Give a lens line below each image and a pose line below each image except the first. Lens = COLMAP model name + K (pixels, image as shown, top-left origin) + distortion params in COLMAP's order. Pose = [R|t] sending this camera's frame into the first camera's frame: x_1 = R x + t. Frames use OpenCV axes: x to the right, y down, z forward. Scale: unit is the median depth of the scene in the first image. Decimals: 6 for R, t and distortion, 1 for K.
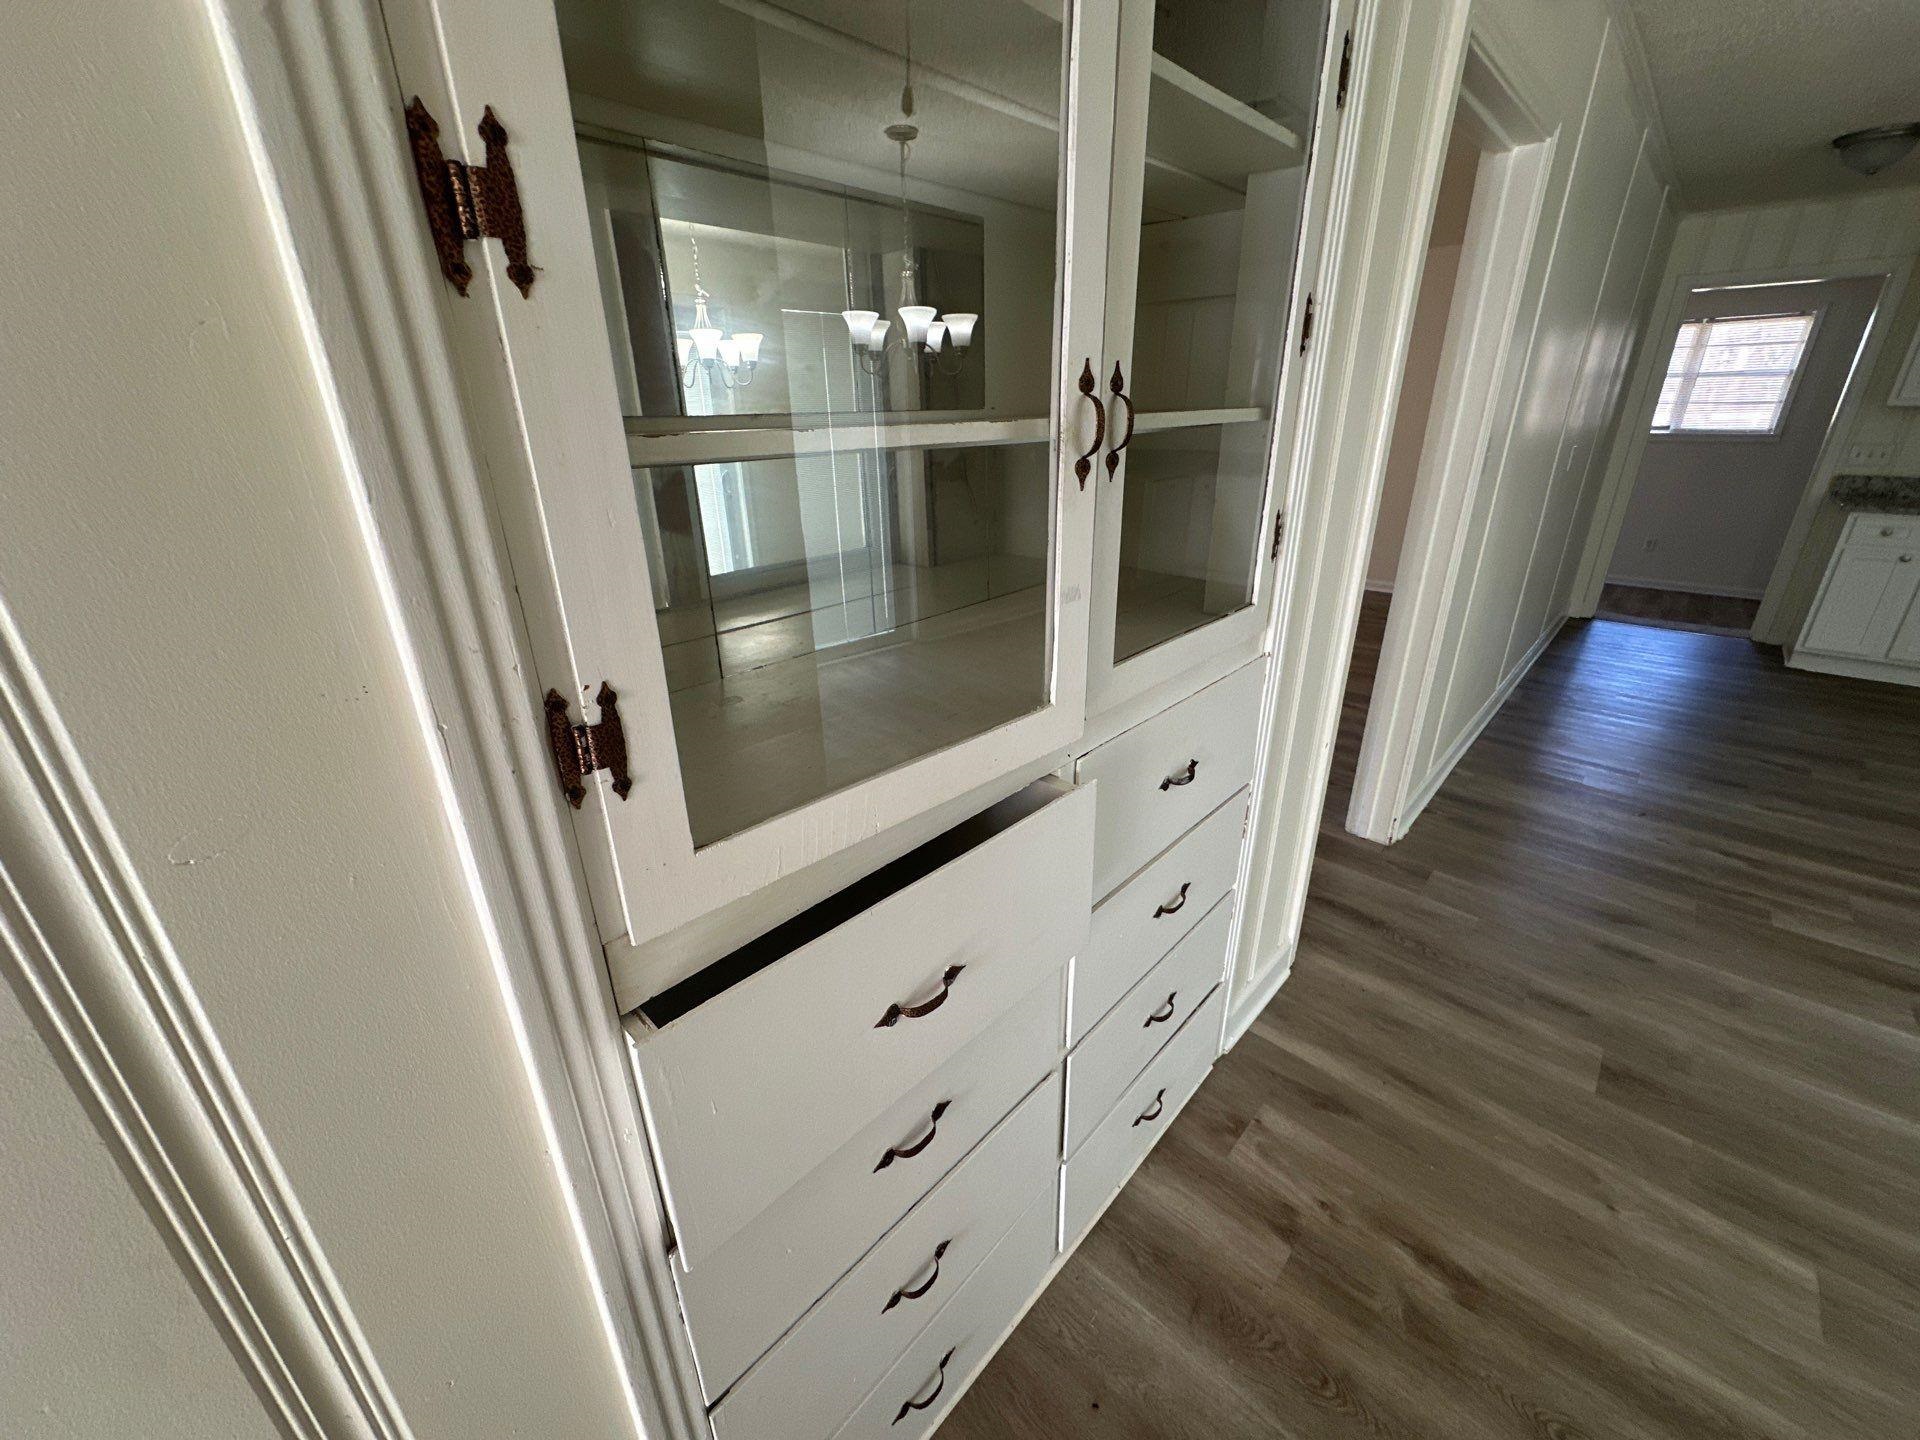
lens RADIAL K [[763.0, 0, 963.4], [0, 763.0, 713.7], [0, 0, 1]] dist [-0.004324, 0.000479]
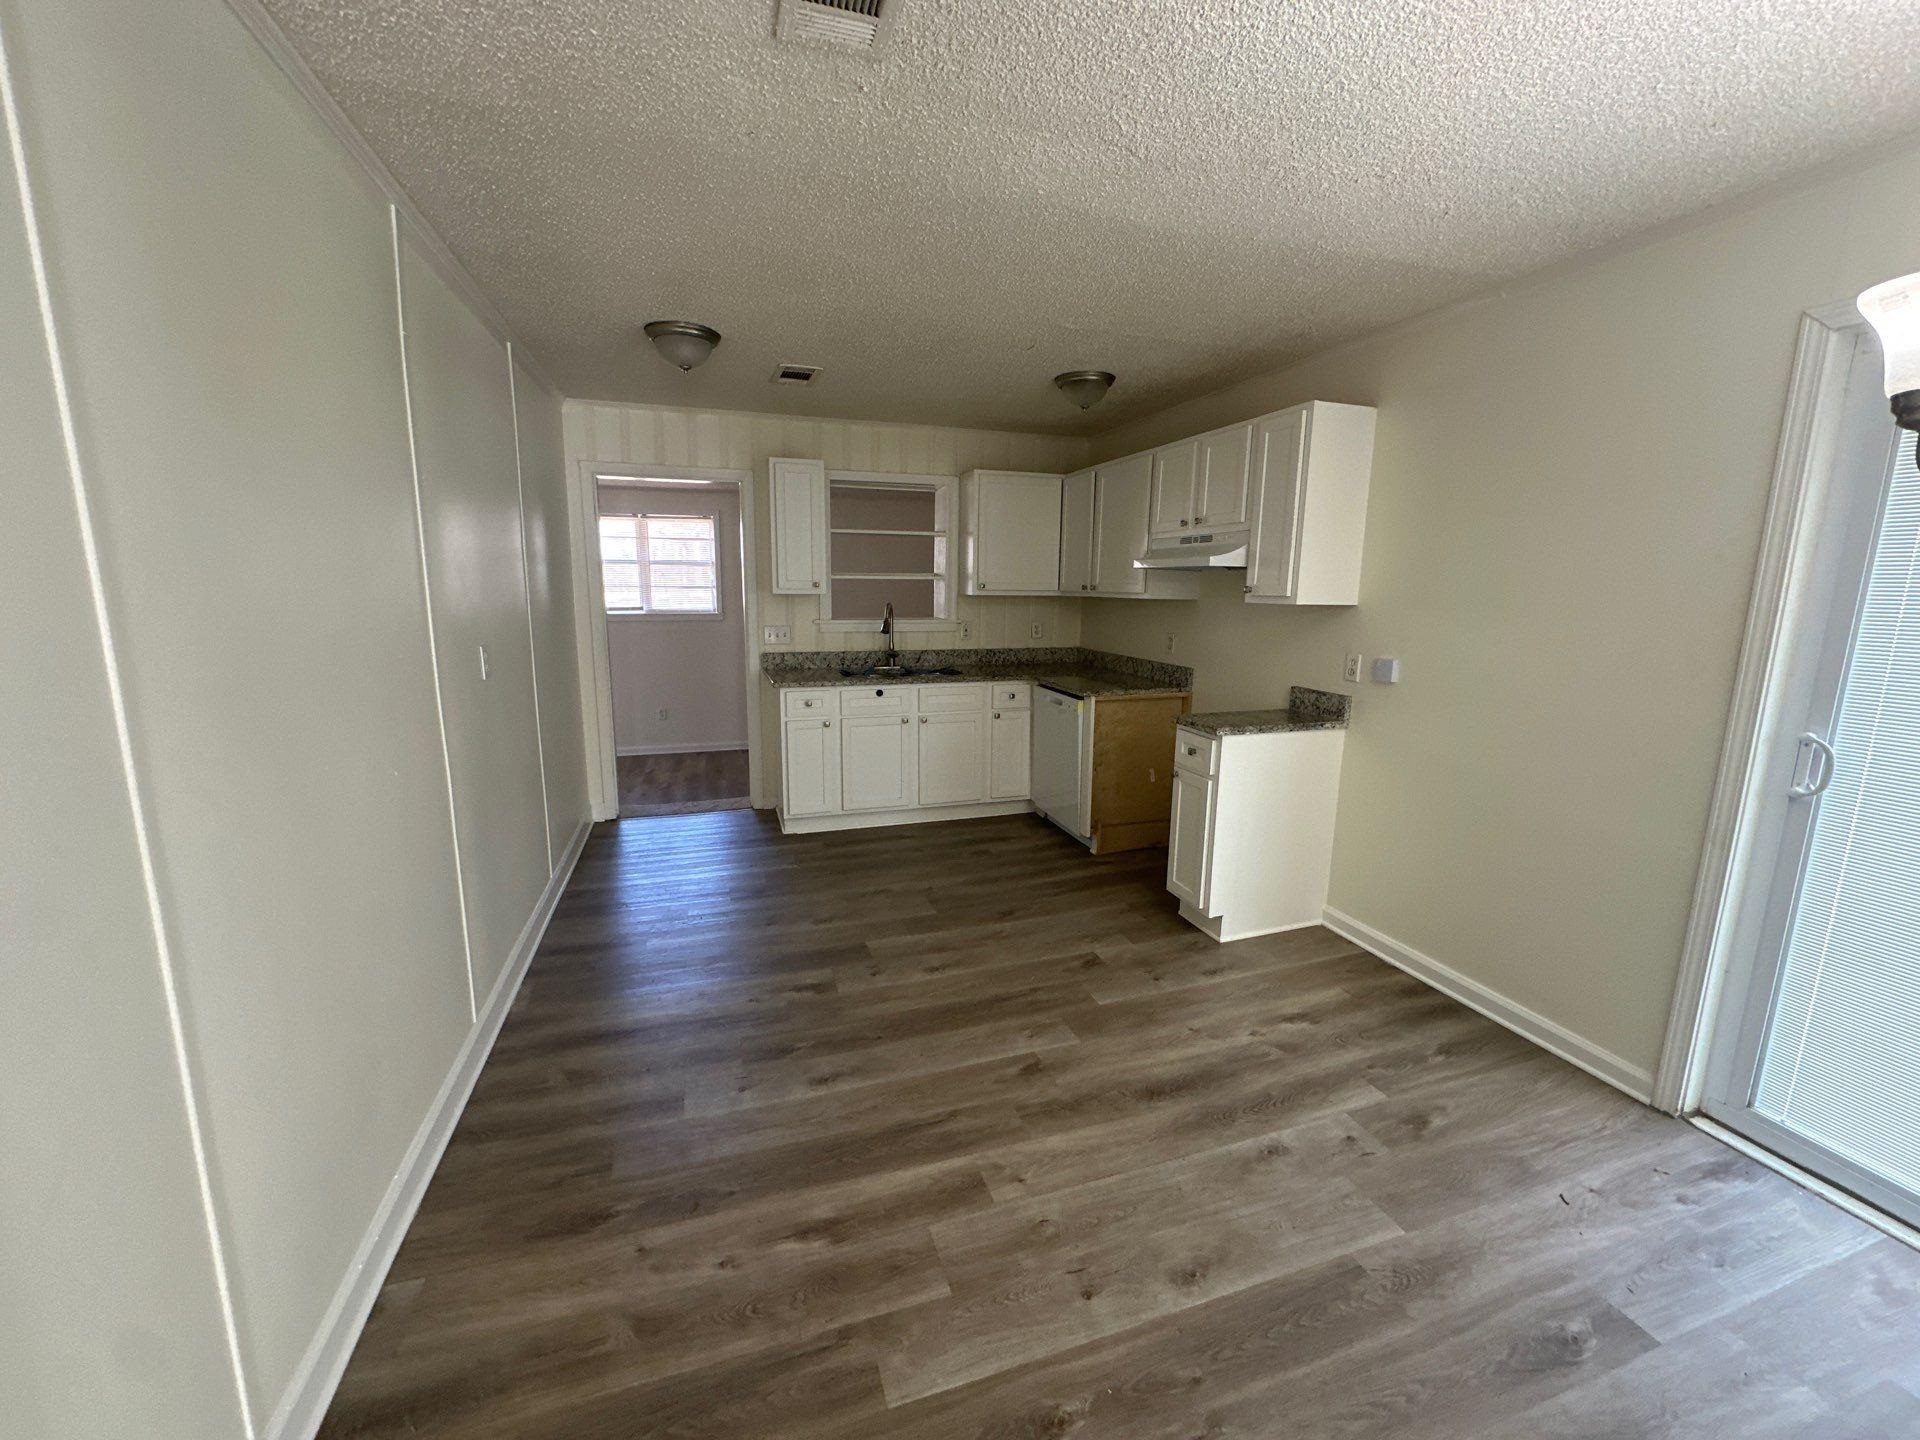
lens RADIAL K [[763.0, 0, 960.9], [0, 763.0, 717.0], [0, 0, 1]] dist [-0.004324, 0.000479]
pose [[0.475915, -0.133432, 0.869311, 0.342576], [0.311059, 0.950076, -0.024464, -0.118919], [-0.822647, 0.282050, 0.493660, 0.265732]]
